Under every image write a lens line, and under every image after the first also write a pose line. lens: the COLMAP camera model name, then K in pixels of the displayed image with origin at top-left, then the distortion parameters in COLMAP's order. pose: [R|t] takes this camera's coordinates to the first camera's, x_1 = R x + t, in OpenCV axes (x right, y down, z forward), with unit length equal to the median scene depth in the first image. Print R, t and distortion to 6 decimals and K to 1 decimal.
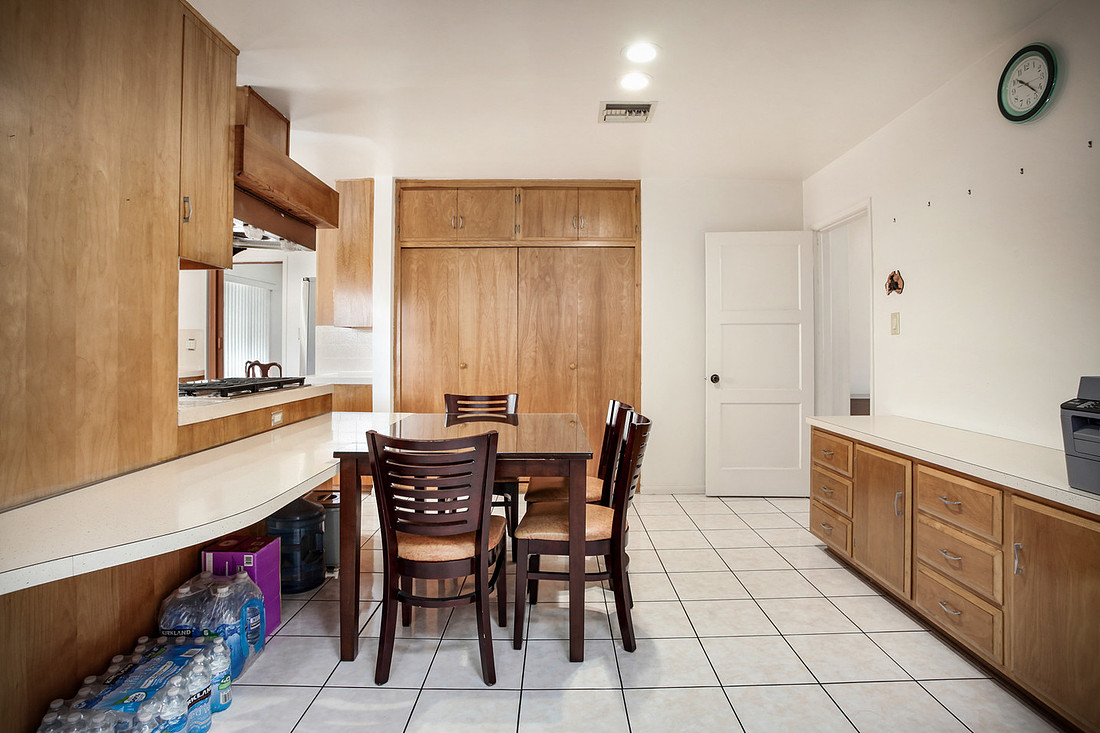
lens RADIAL K [[540.3, 0, 554.2], [0, 540.3, 360.0], [0, 0, 1]] dist [0.004744, 0.001794]
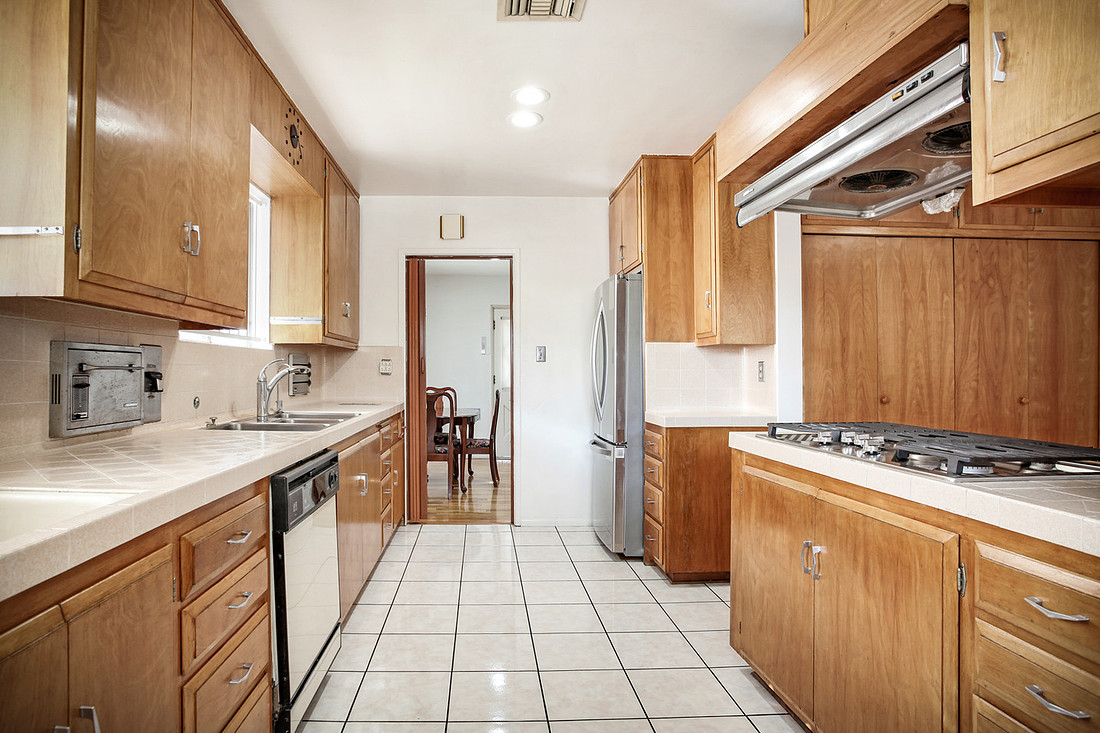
lens RADIAL K [[540.3, 0, 546.5], [0, 540.3, 369.5], [0, 0, 1]] dist [0.004744, 0.001794]
pose [[0.995866, 0.004871, 0.090708, -0.681447], [-0.004328, 0.999972, -0.006184, -0.023685], [-0.090736, 0.005766, 0.995858, 0.321166]]
